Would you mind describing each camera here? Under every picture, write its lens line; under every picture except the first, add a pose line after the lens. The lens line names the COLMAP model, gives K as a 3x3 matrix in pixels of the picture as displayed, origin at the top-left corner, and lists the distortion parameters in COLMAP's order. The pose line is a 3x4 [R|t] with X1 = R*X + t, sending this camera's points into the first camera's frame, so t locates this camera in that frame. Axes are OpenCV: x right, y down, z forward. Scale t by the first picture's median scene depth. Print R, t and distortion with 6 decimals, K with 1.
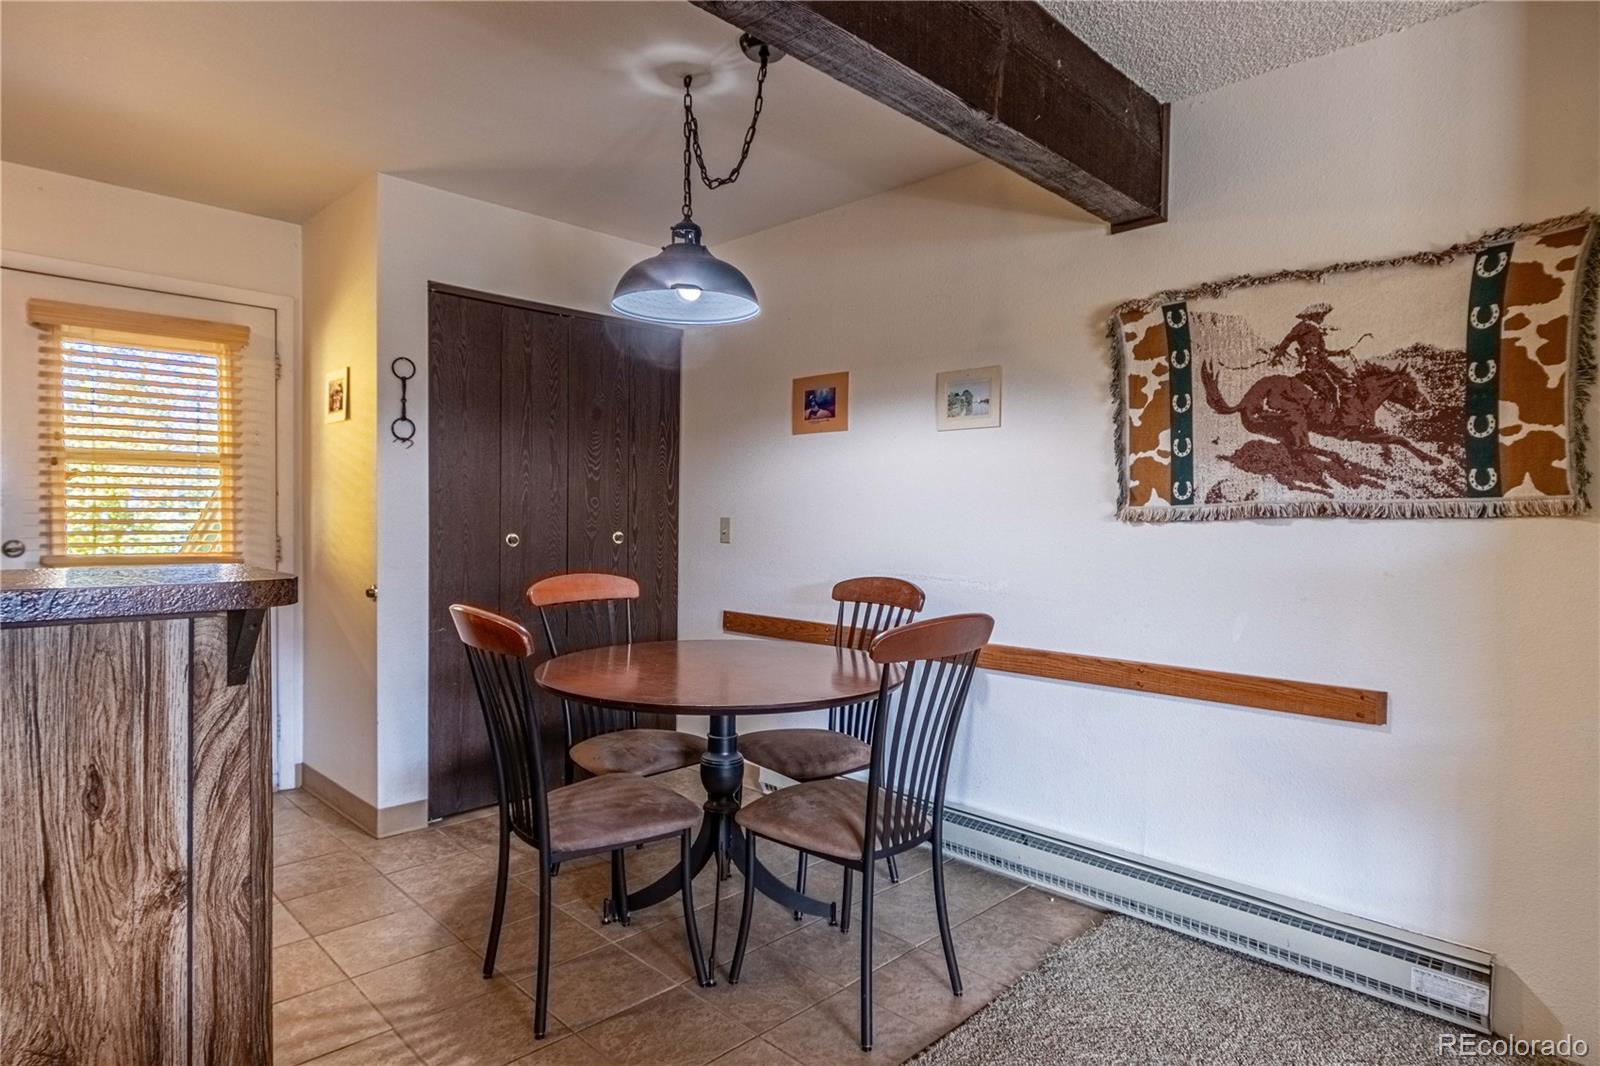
lens RADIAL K [[914.0, 0, 767.4], [0, 914.0, 530.2], [0, 0, 1]] dist [-0.019573, 0.000388]
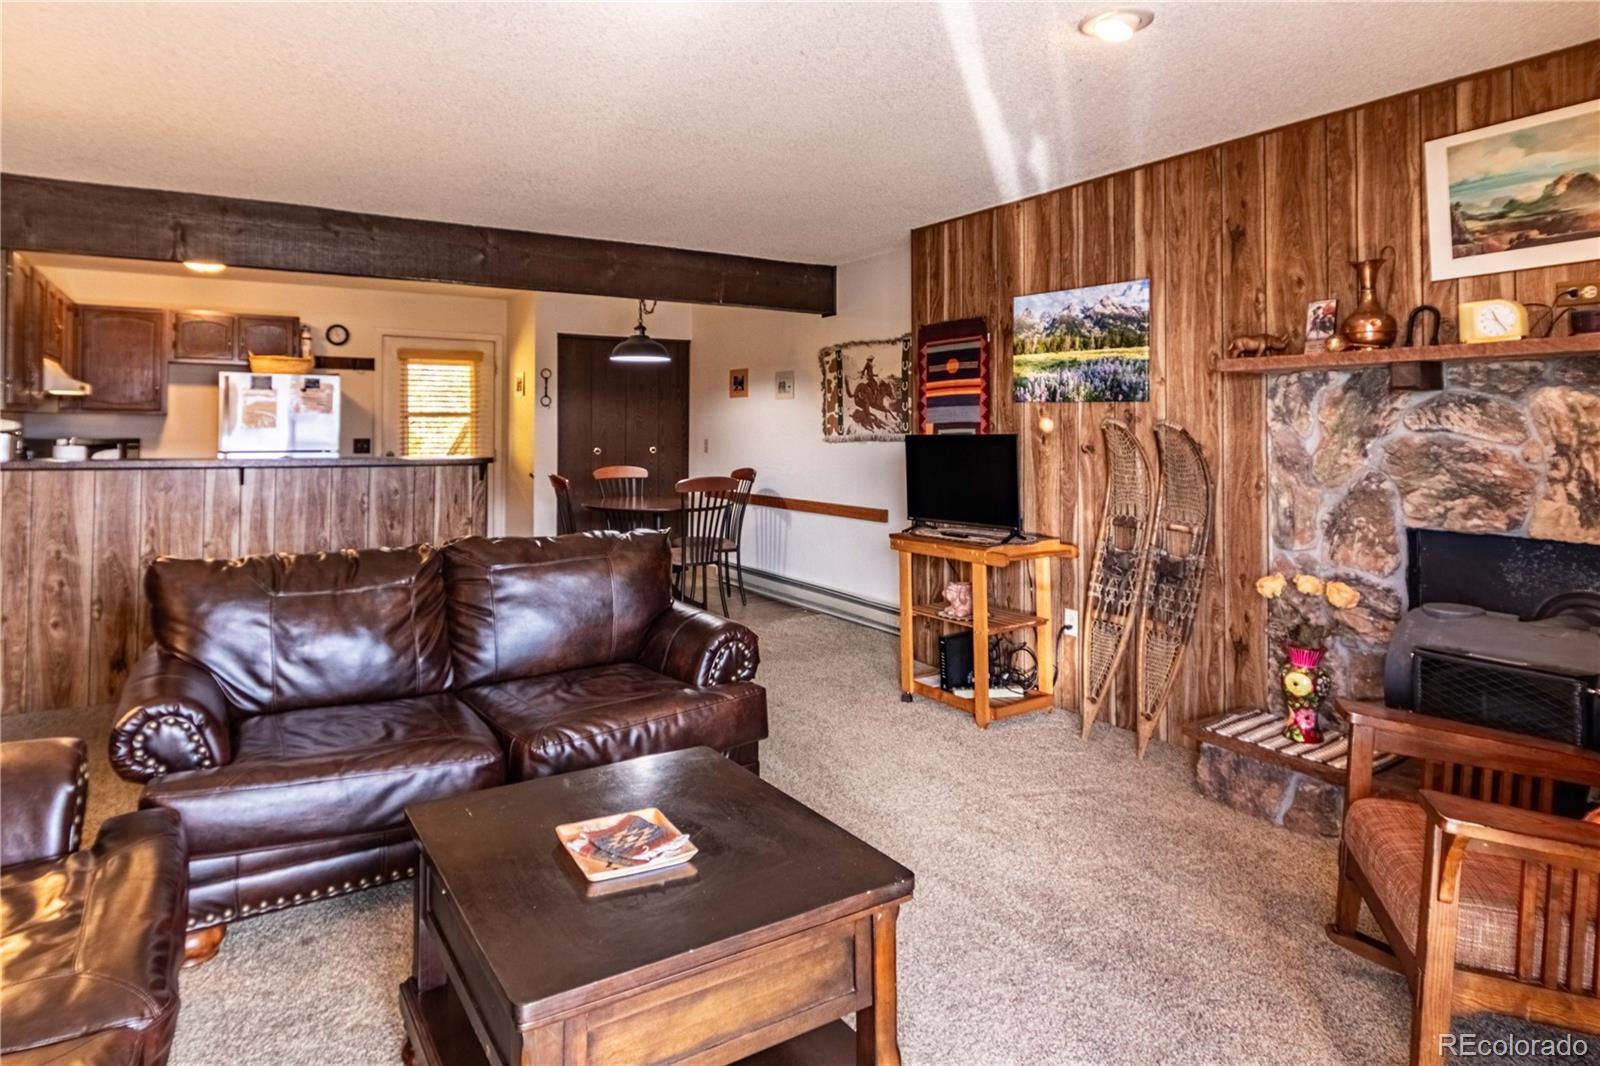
lens RADIAL K [[914.0, 0, 748.7], [0, 914.0, 412.8], [0, 0, 1]] dist [-0.019573, 0.000388]
pose [[0.973058, -0.011201, -0.230286, 0.740750], [0.003844, 0.999468, -0.032372, -0.009512], [0.230527, 0.030615, 0.972584, -1.313370]]
